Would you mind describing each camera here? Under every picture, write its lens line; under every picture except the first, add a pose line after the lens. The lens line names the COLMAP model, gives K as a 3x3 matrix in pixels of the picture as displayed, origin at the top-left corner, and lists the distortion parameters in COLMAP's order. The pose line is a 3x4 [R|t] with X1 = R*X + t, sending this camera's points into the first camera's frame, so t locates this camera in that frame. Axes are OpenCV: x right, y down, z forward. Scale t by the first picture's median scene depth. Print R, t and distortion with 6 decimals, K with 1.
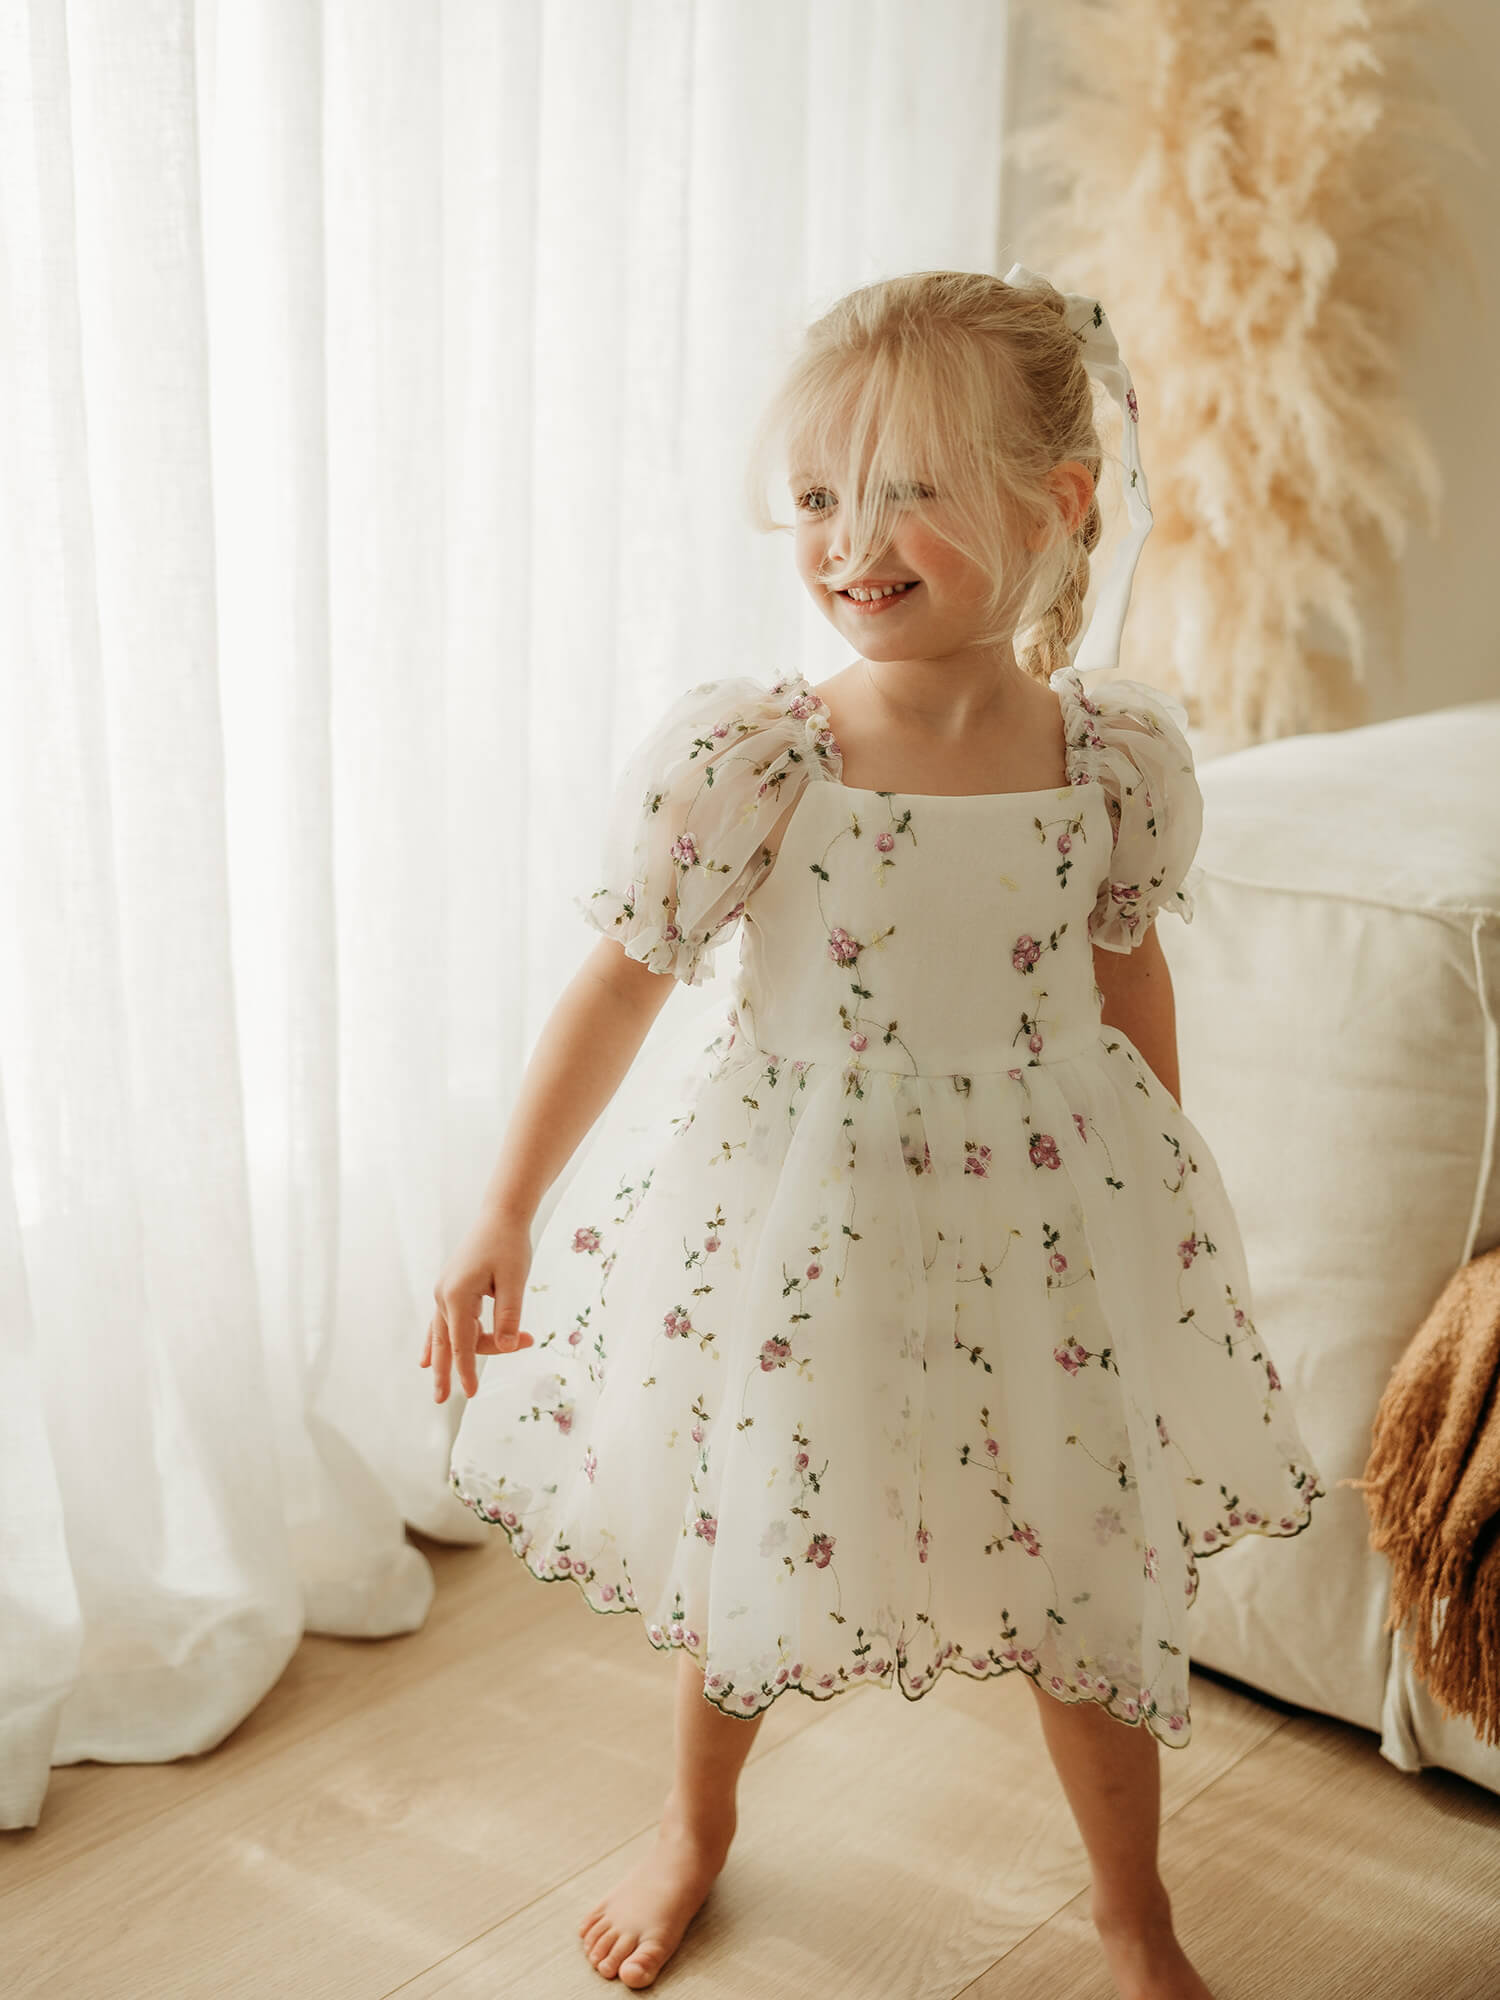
lens RADIAL K [[2135.1, 0, 726.1], [0, 2135.1, 795.9], [0, 0, 1]] dist [0.013473, -0.022218]
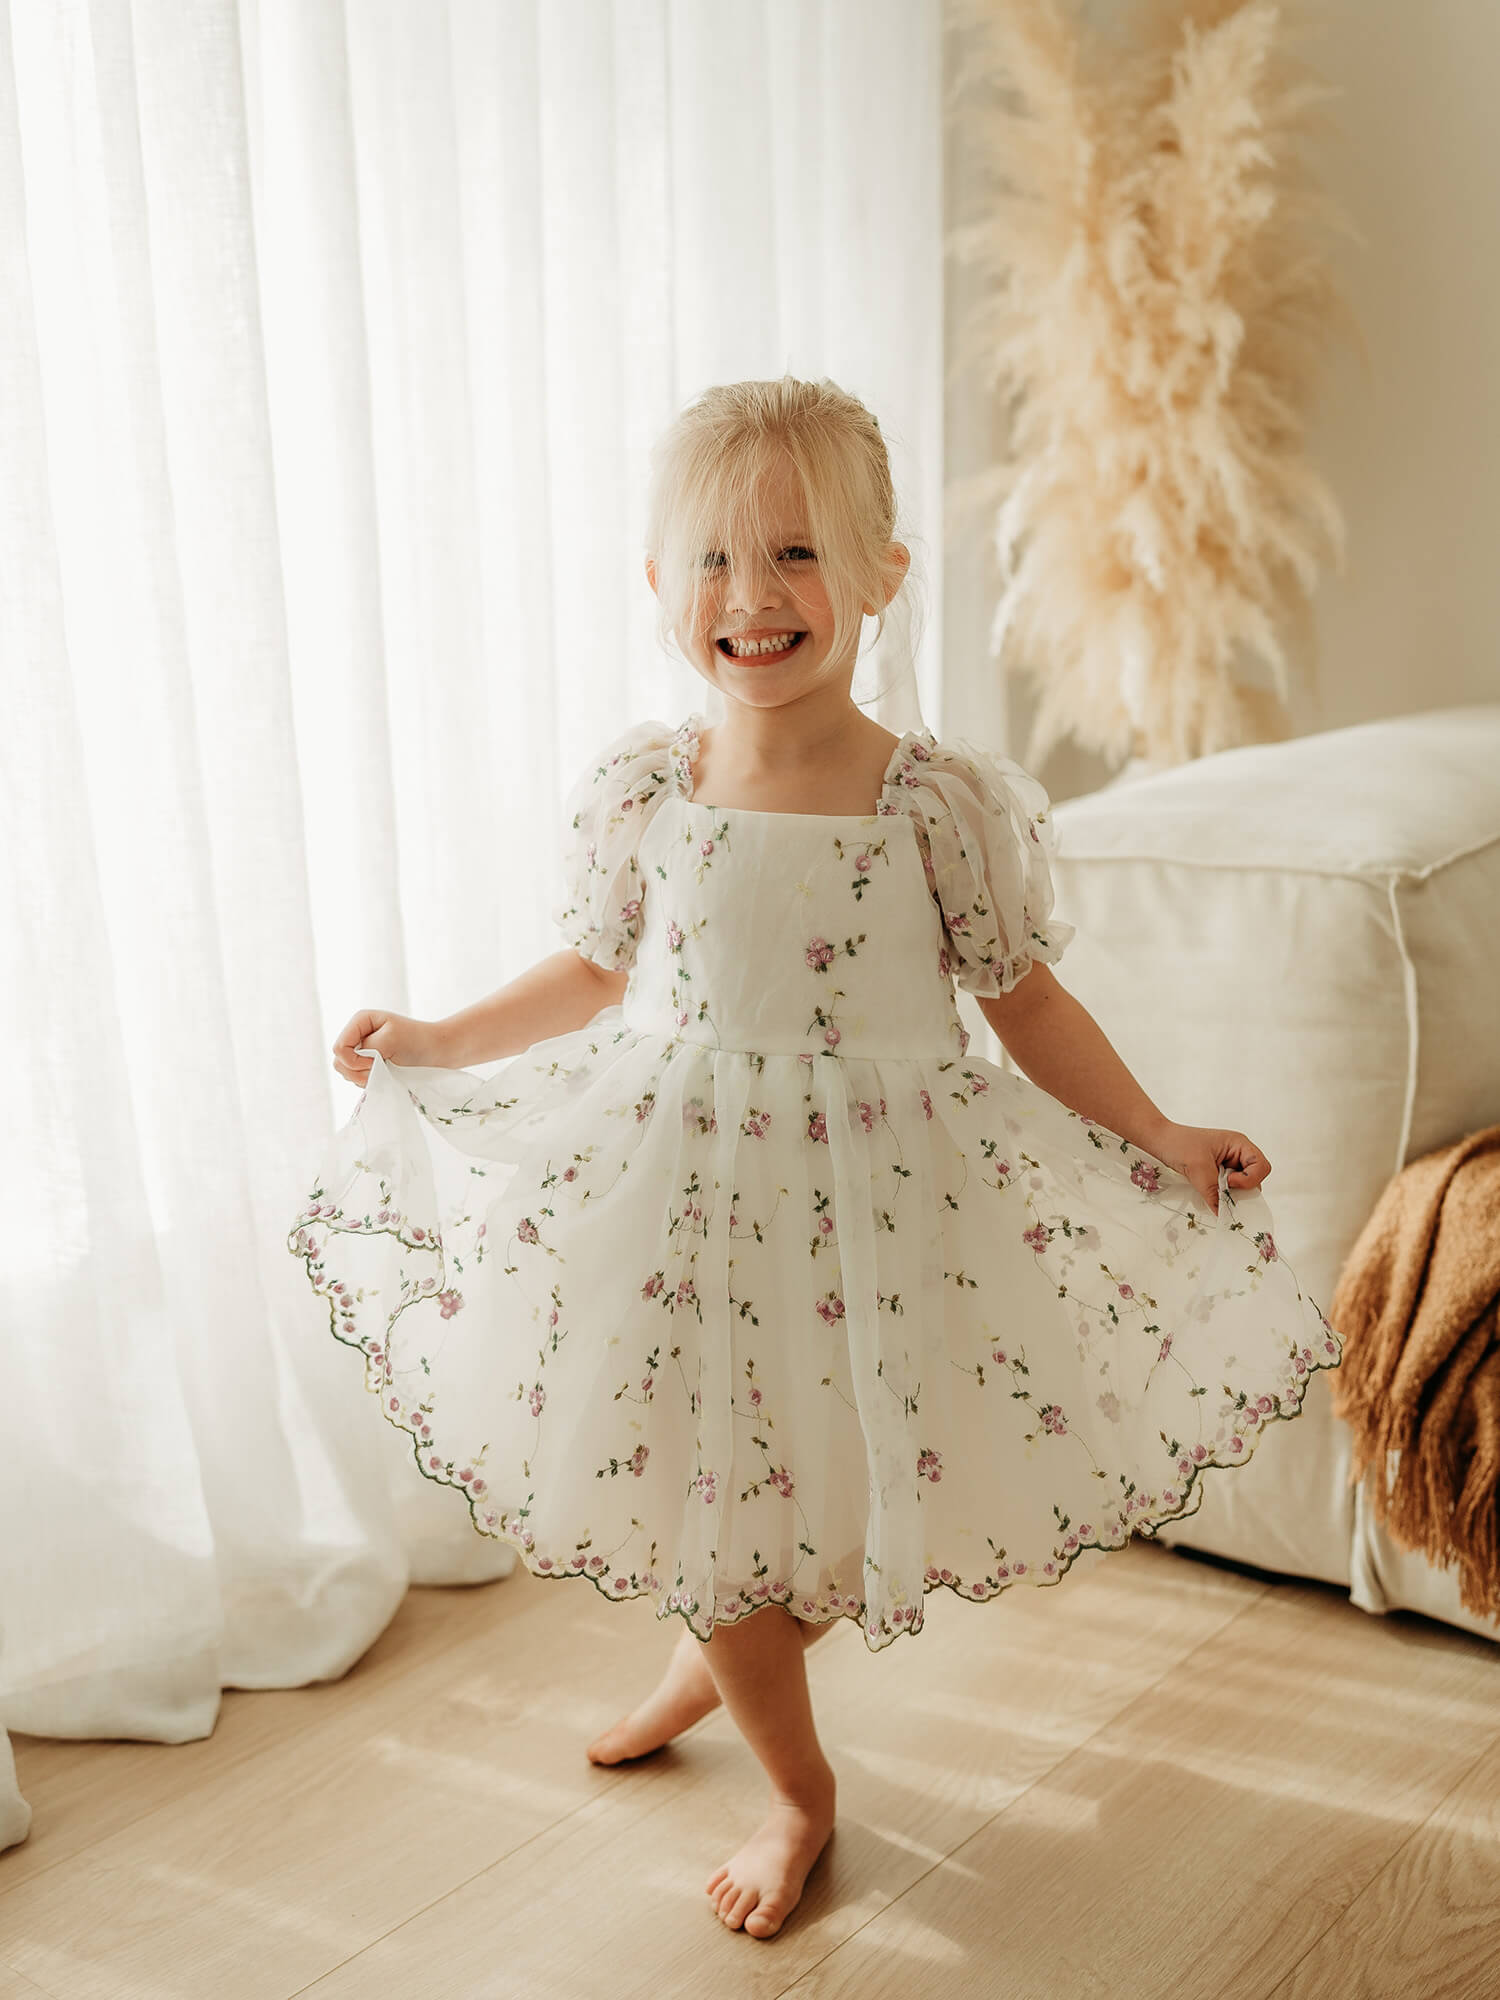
lens RADIAL K [[2142.9, 0, 807.9], [0, 2142.9, 919.0], [0, 0, 1]] dist [0.004939, 0.004266]
pose [[0.996207, -0.055484, 0.067026, -0.044657], [0.055421, 0.998459, 0.002795, 0.051057], [-0.067078, 0.000930, 0.997747, -0.139498]]
